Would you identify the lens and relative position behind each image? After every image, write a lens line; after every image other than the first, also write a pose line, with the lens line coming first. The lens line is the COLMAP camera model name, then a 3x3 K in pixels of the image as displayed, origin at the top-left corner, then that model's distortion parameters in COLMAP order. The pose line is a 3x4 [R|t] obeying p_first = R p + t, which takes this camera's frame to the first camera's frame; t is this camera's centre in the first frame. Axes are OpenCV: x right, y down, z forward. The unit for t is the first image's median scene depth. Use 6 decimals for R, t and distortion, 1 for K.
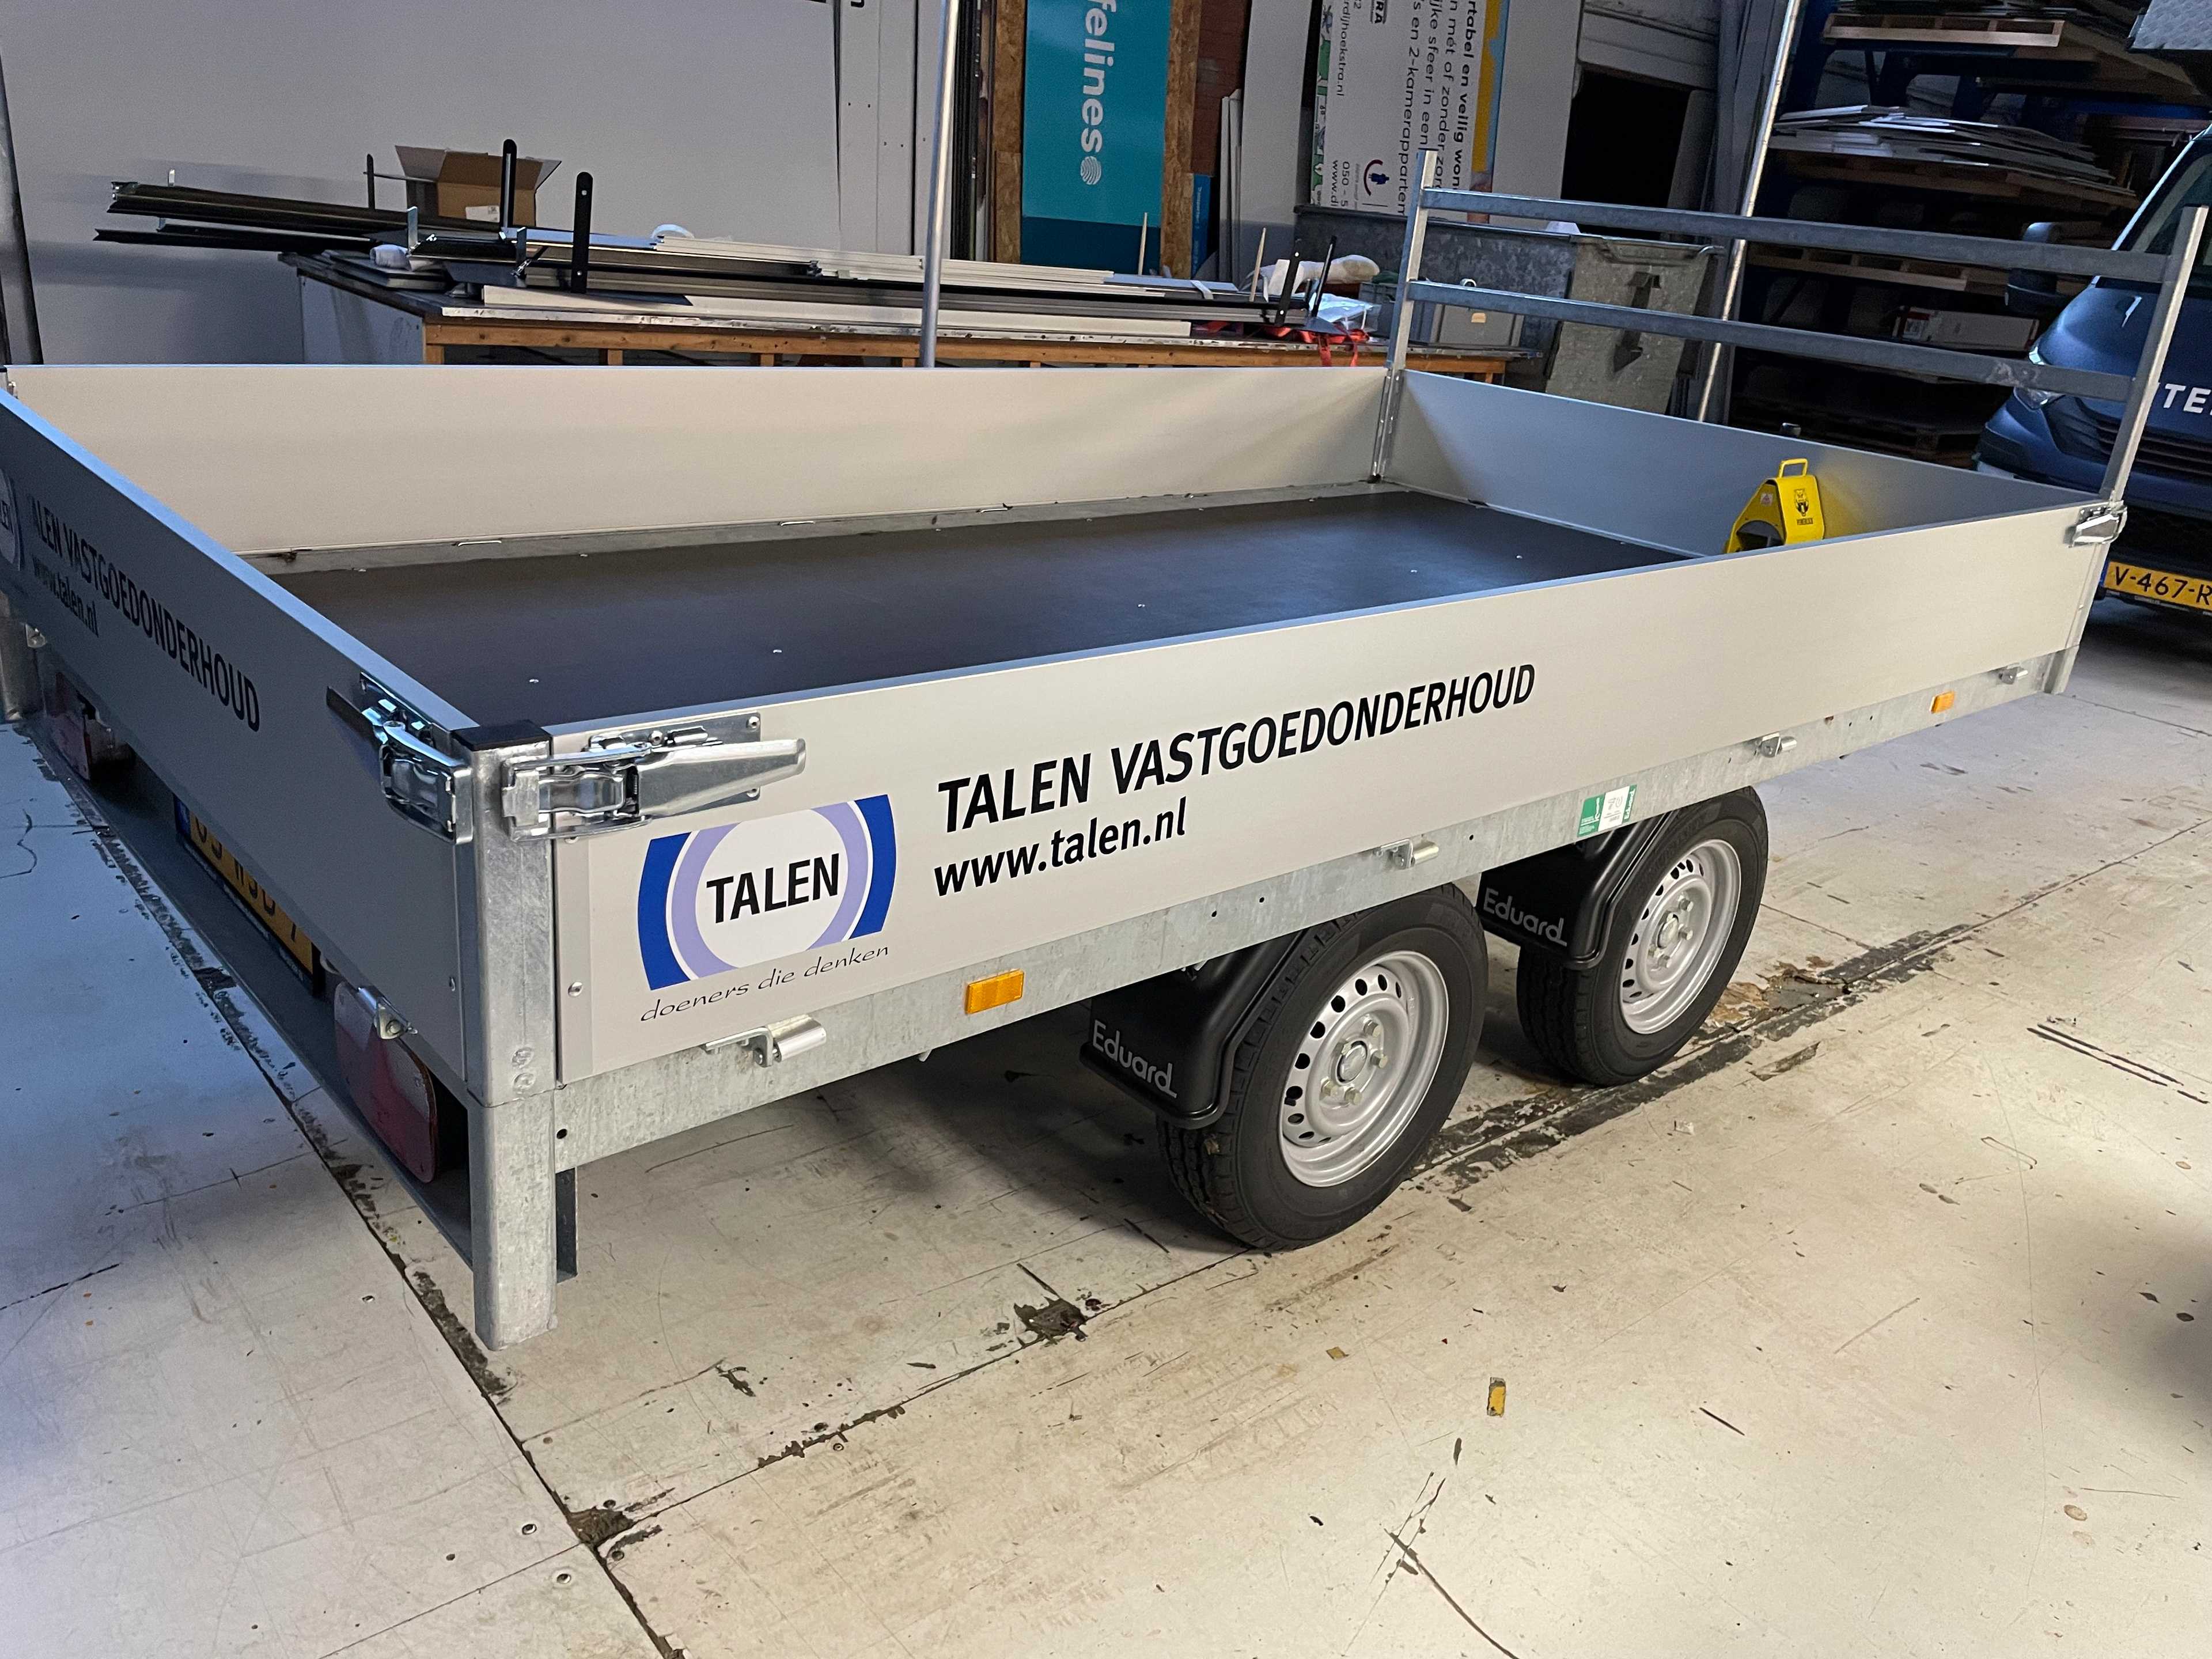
lens RADIAL K [[1698.6, 0, 1120.1], [0, 1698.6, 810.7], [0, 0, 1]] dist [0.099533, -0.132674]
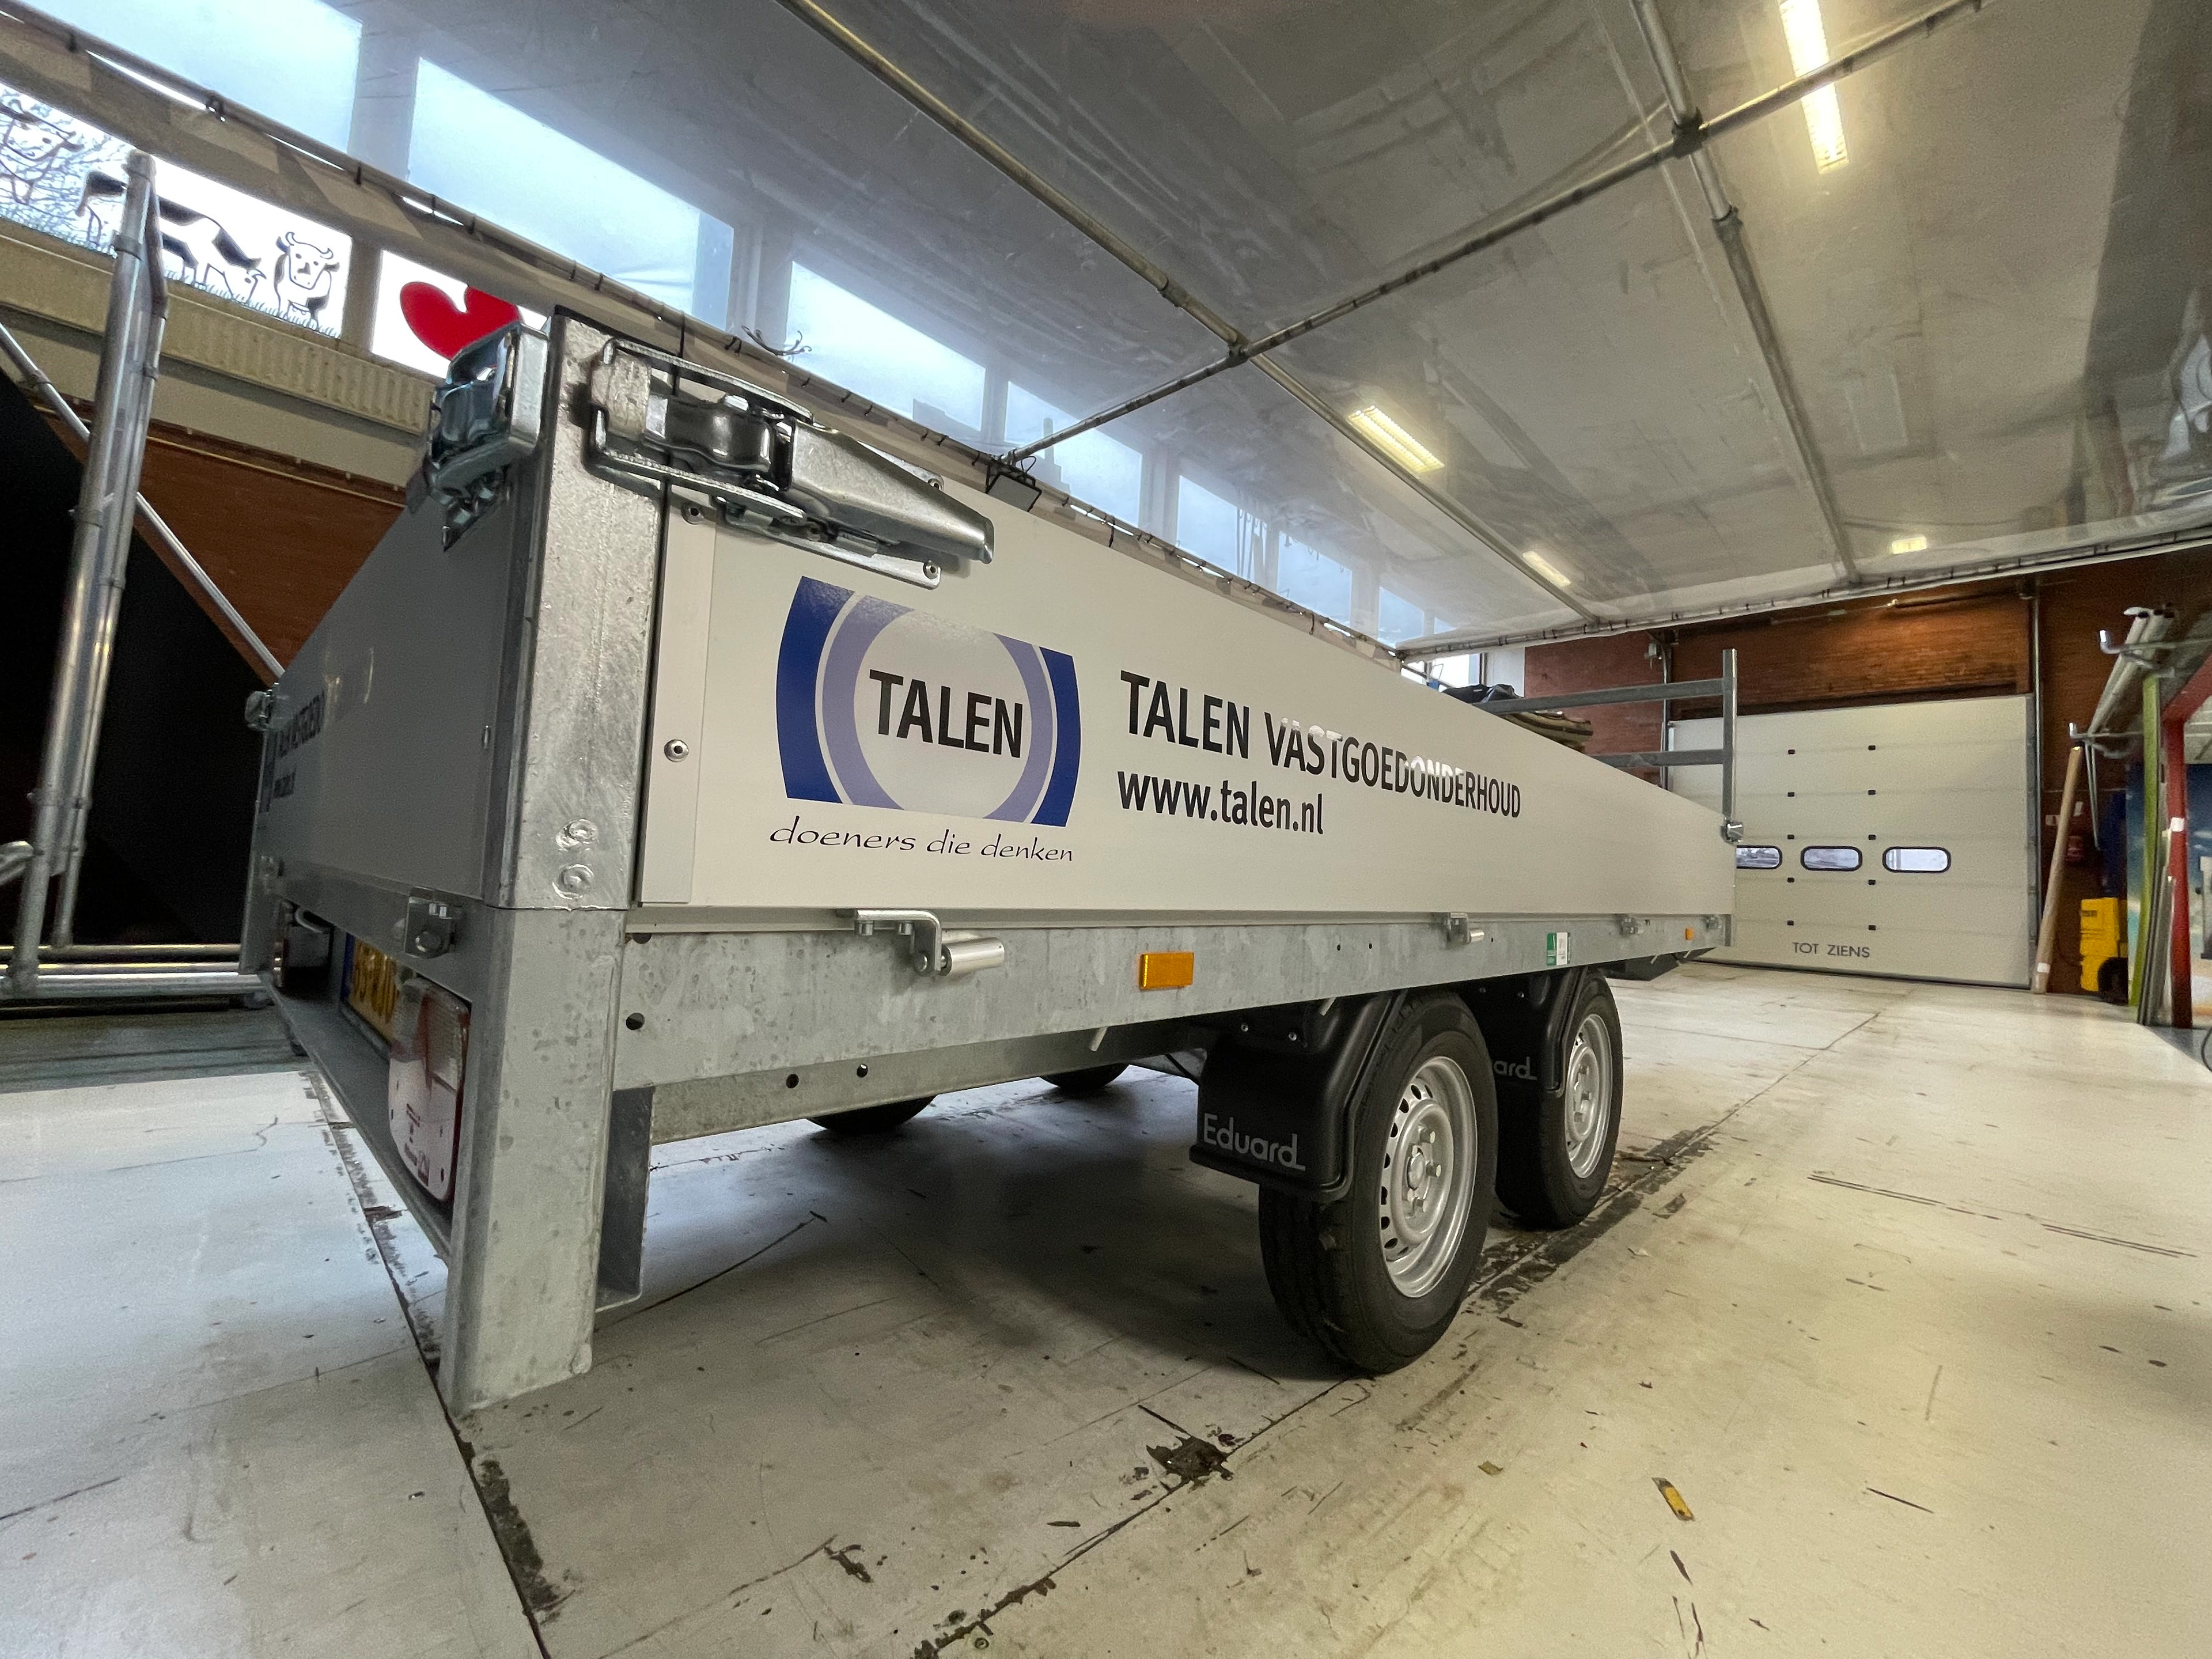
lens RADIAL K [[897.9, 0, 1111.8], [0, 897.9, 828.8], [0, 0, 1]] dist [-0.002738, 0.000211]
pose [[0.995043, -0.044919, 0.088719, -0.118483], [0.077033, 0.912384, -0.402021, 0.190069], [-0.062887, 0.406863, 0.911322, 0.448932]]
